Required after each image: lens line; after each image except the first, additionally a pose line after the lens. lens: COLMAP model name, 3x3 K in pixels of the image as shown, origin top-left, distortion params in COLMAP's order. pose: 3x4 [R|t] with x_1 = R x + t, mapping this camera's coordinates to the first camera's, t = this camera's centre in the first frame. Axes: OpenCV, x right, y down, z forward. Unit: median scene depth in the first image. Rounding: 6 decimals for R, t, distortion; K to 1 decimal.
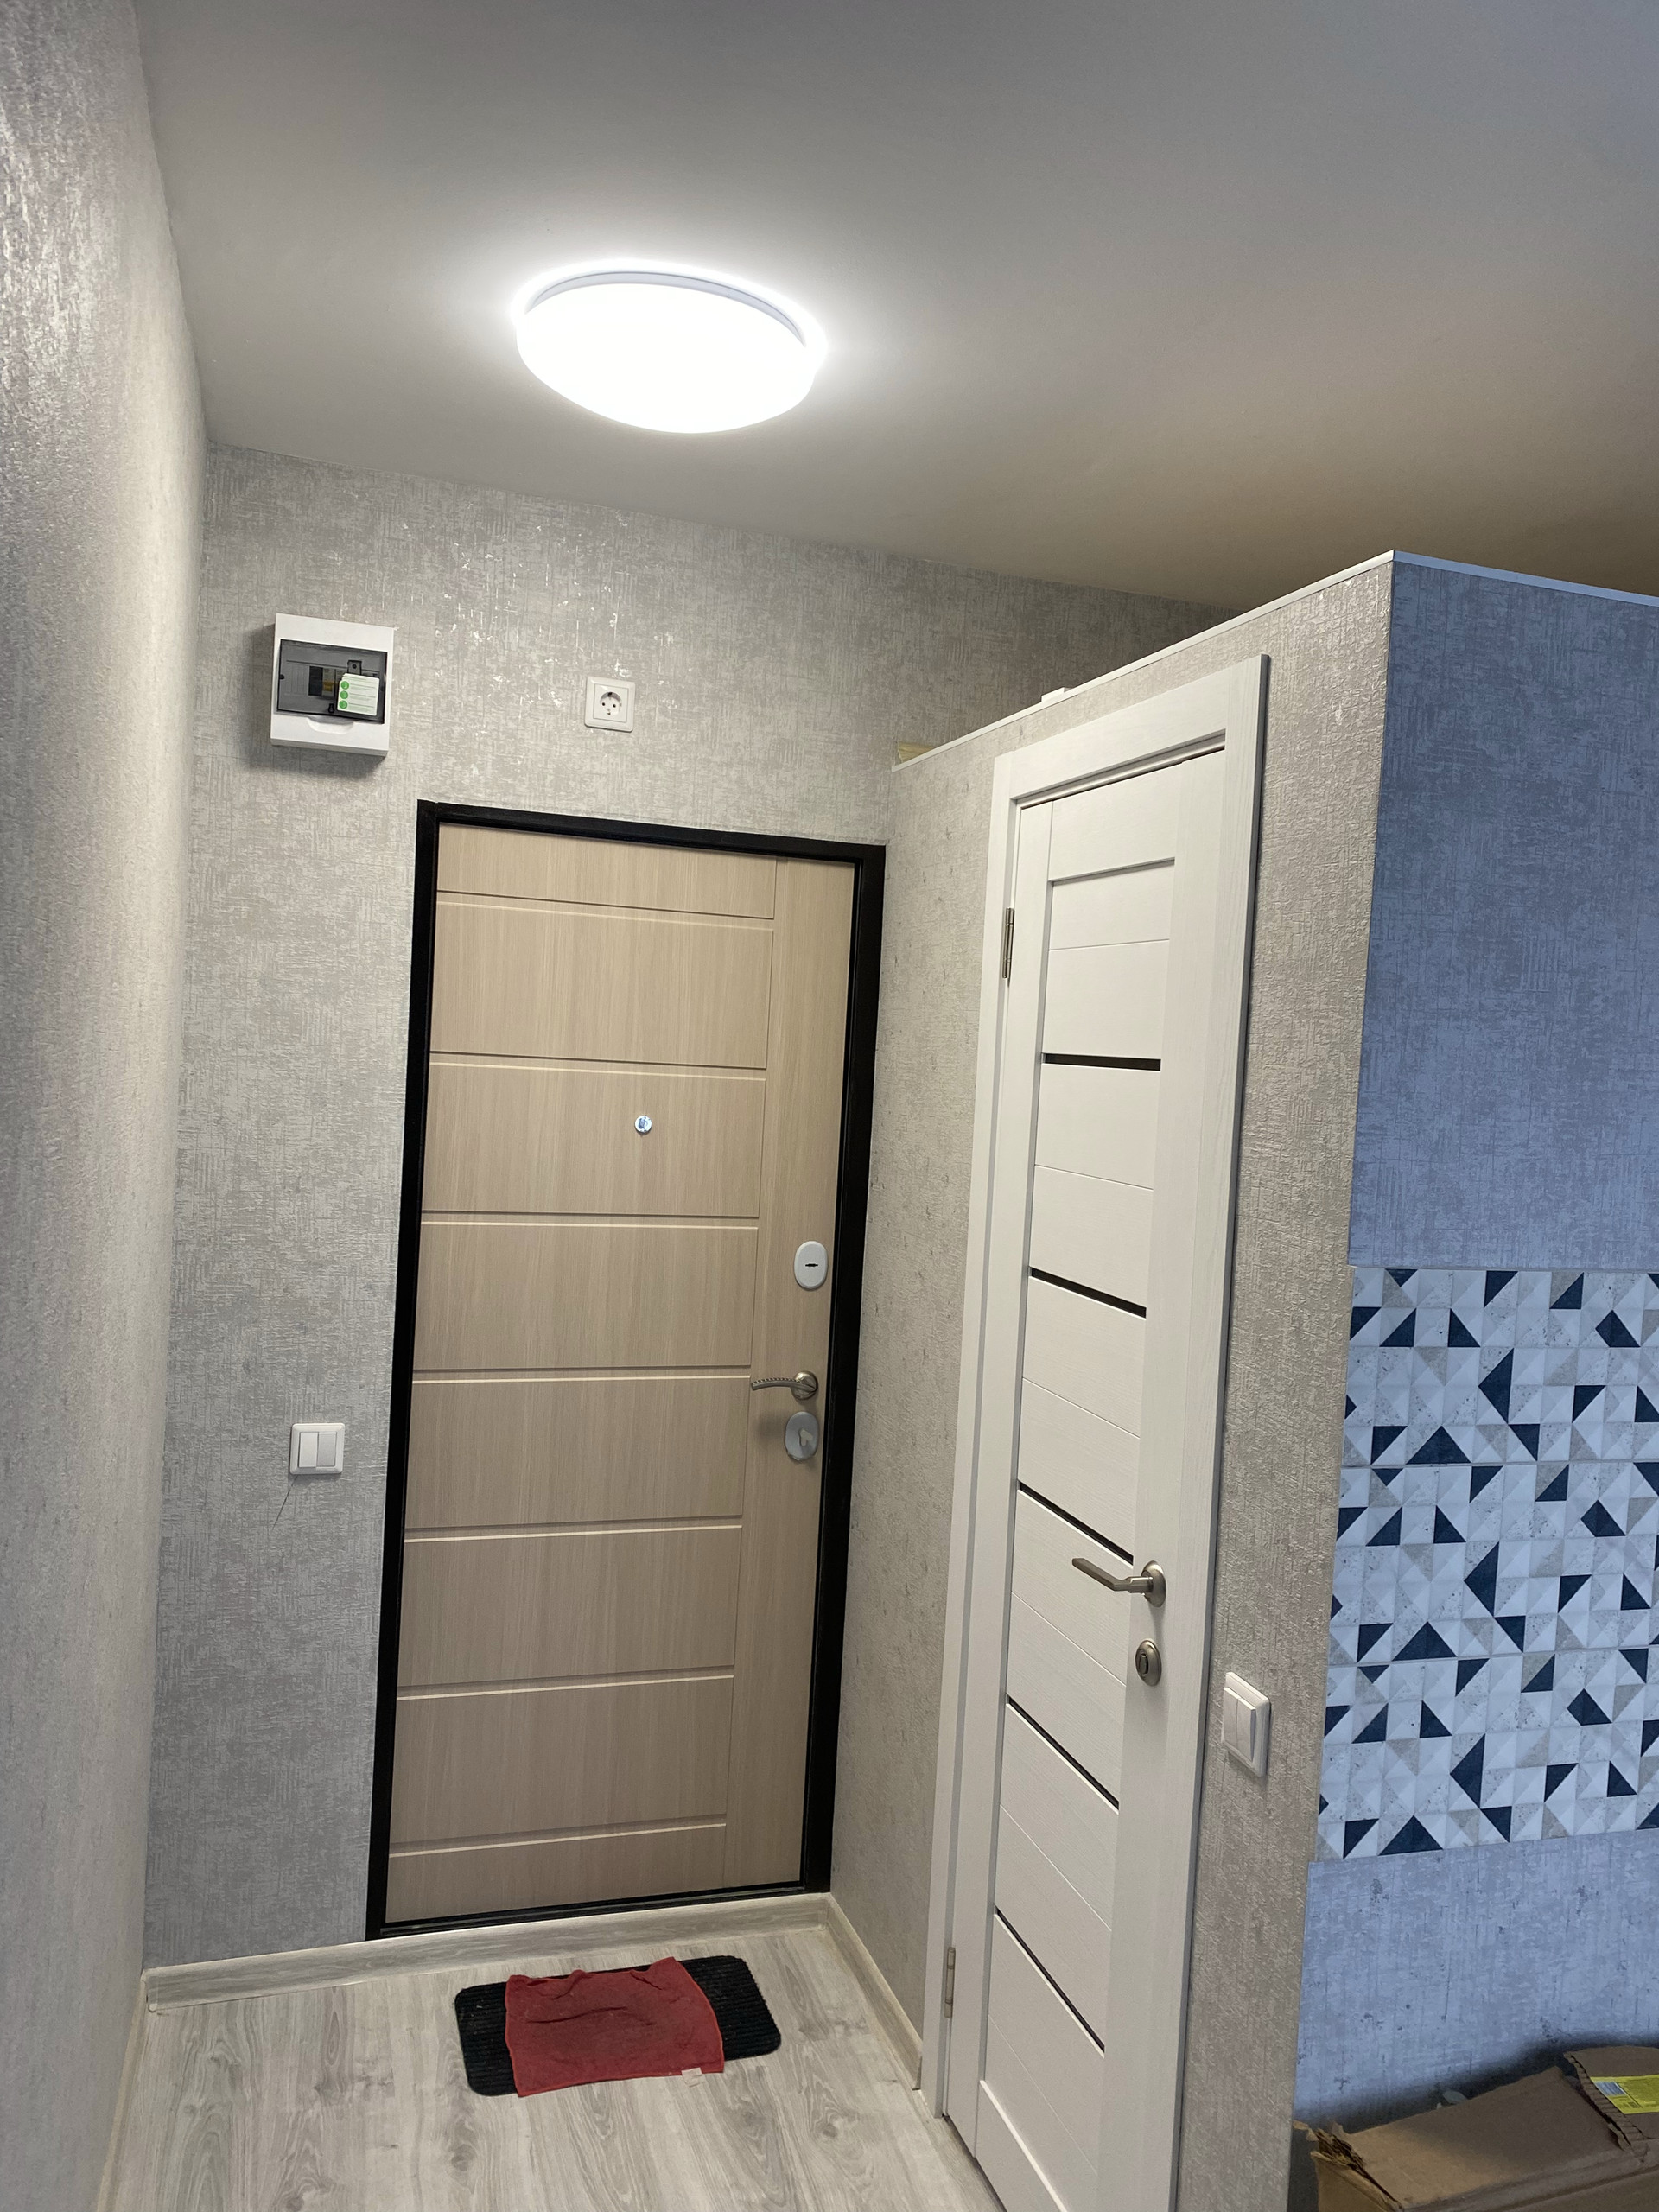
lens RADIAL K [[1685.5, 0, 841.4], [0, 1685.5, 1111.4], [0, 0, 1]] dist [0.042986, -0.043660]
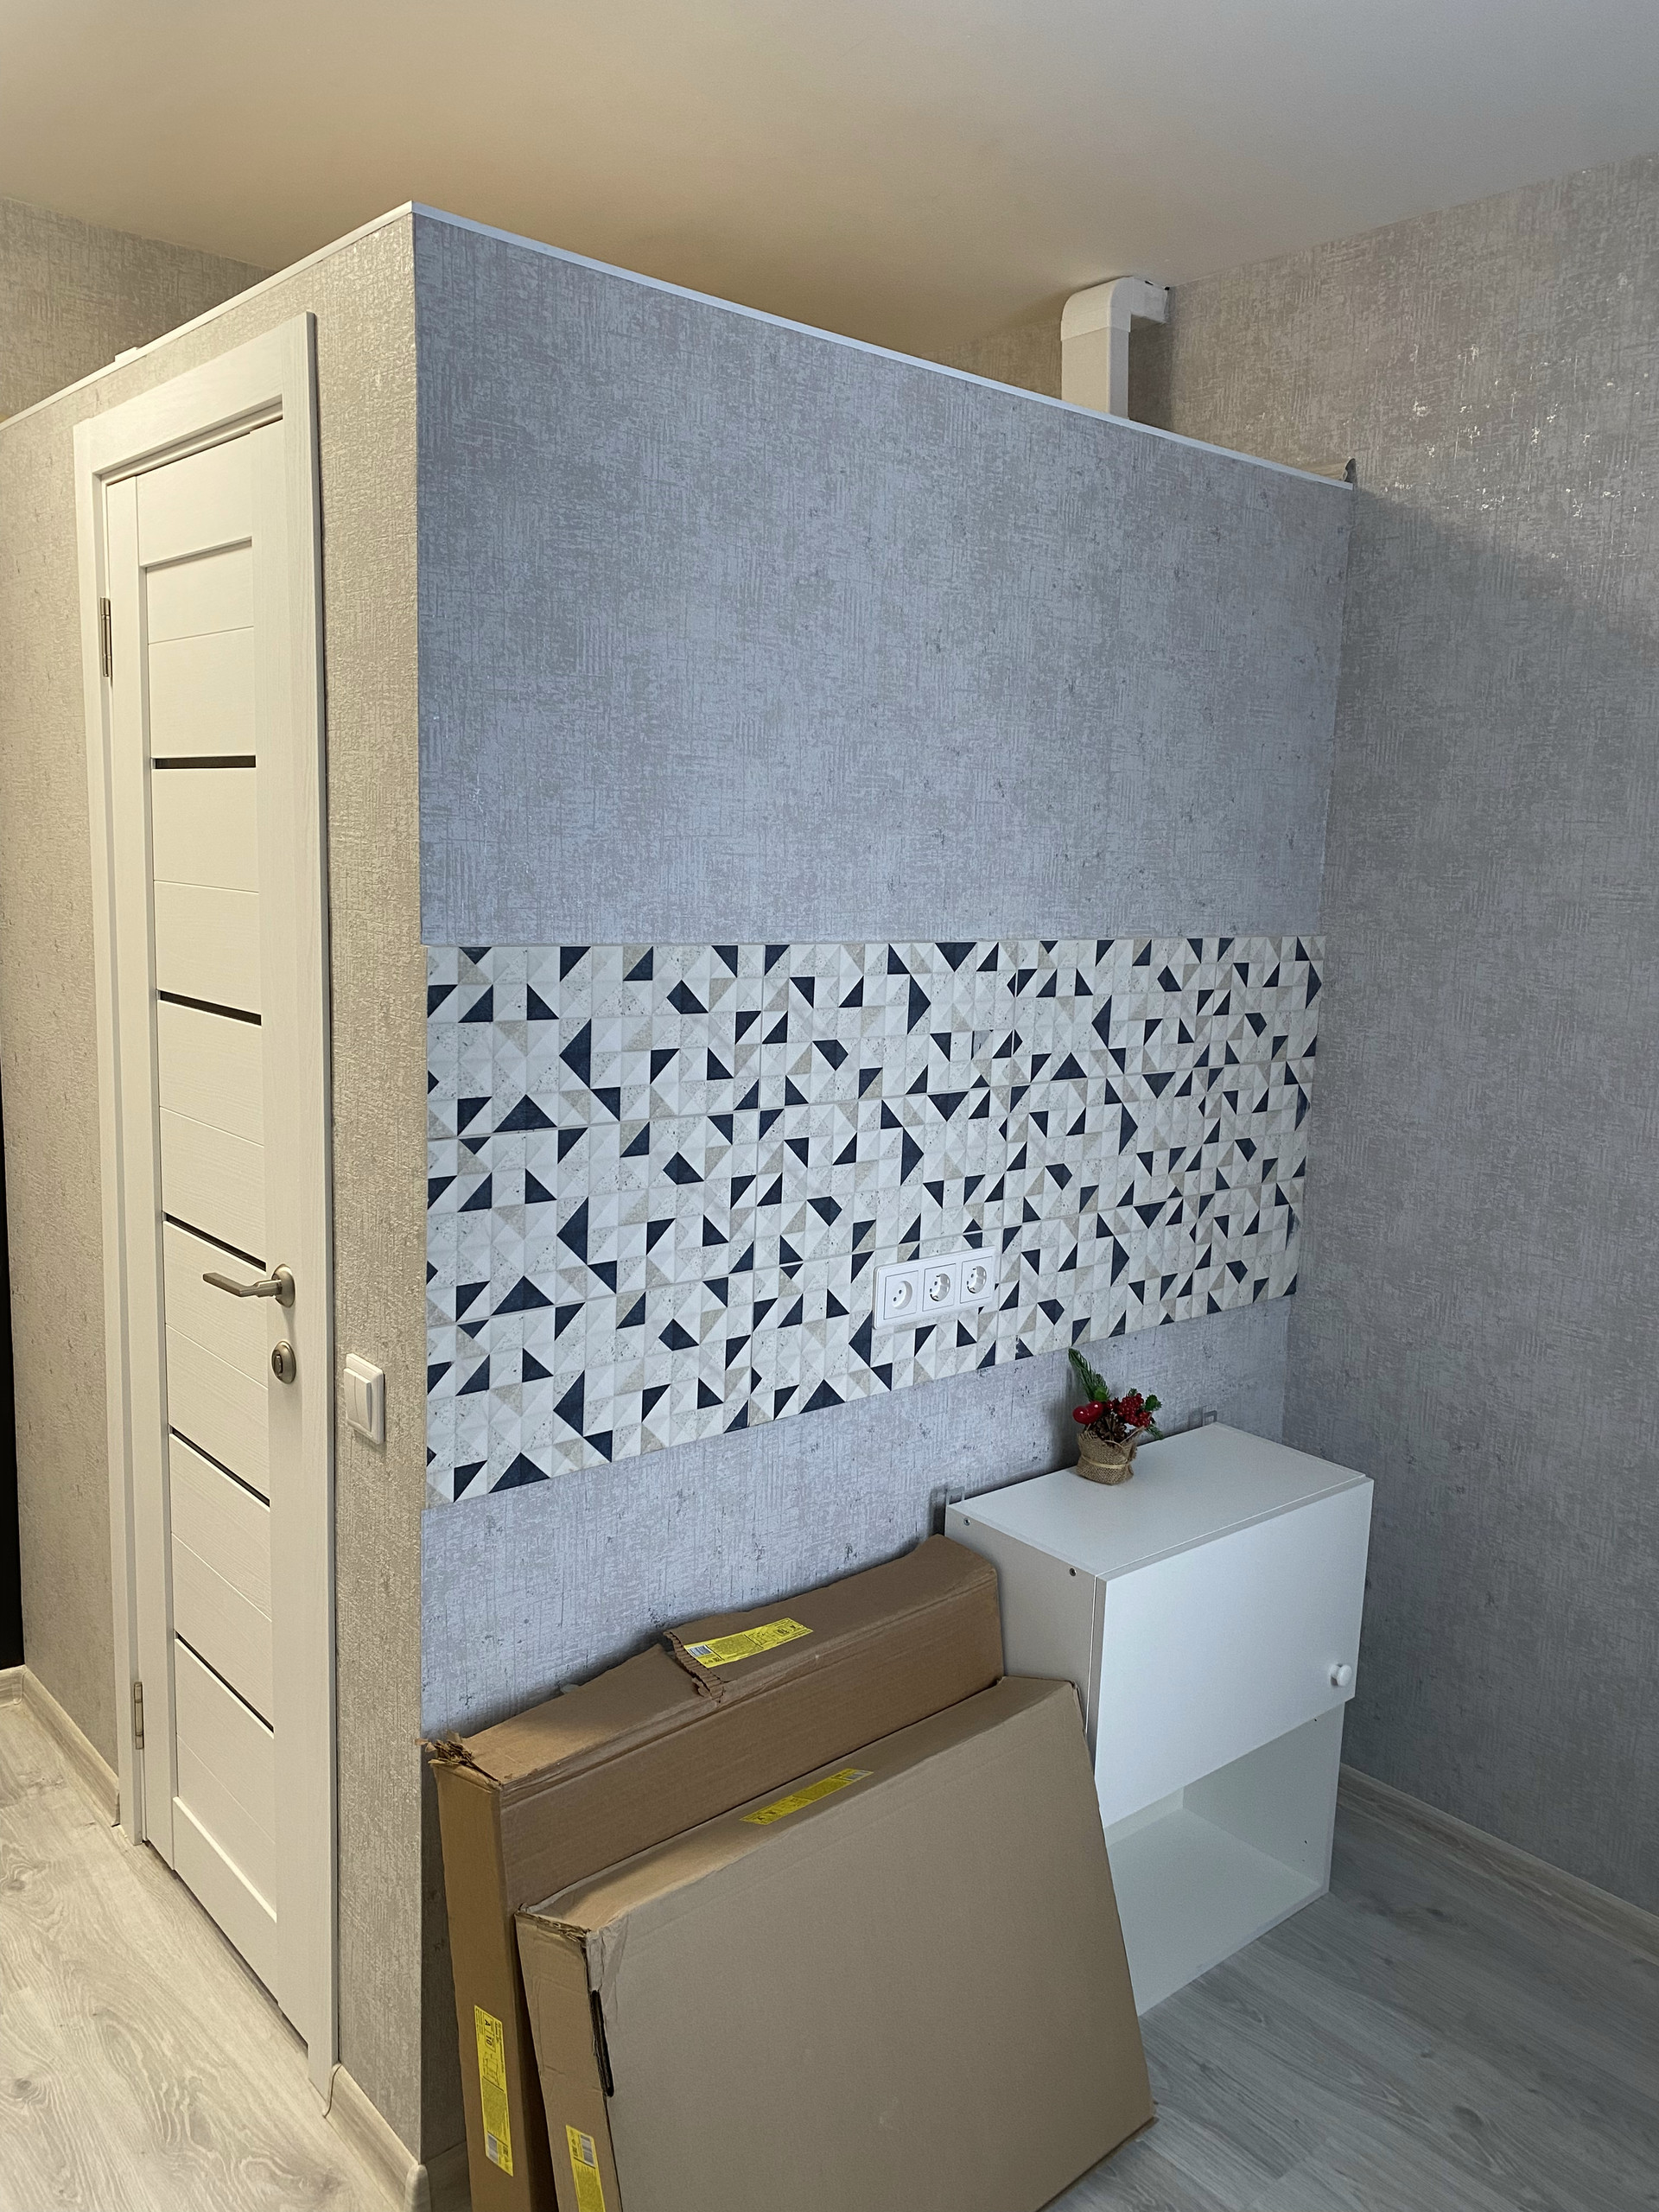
lens RADIAL K [[1685.5, 0, 852.1], [0, 1685.5, 1106.2], [0, 0, 1]] dist [0.042986, -0.043660]
pose [[0.915743, -0.083294, 0.393036, 0.117716], [0.030503, 0.989864, 0.138706, 0.048948], [-0.400605, -0.115030, 0.909001, -0.039901]]
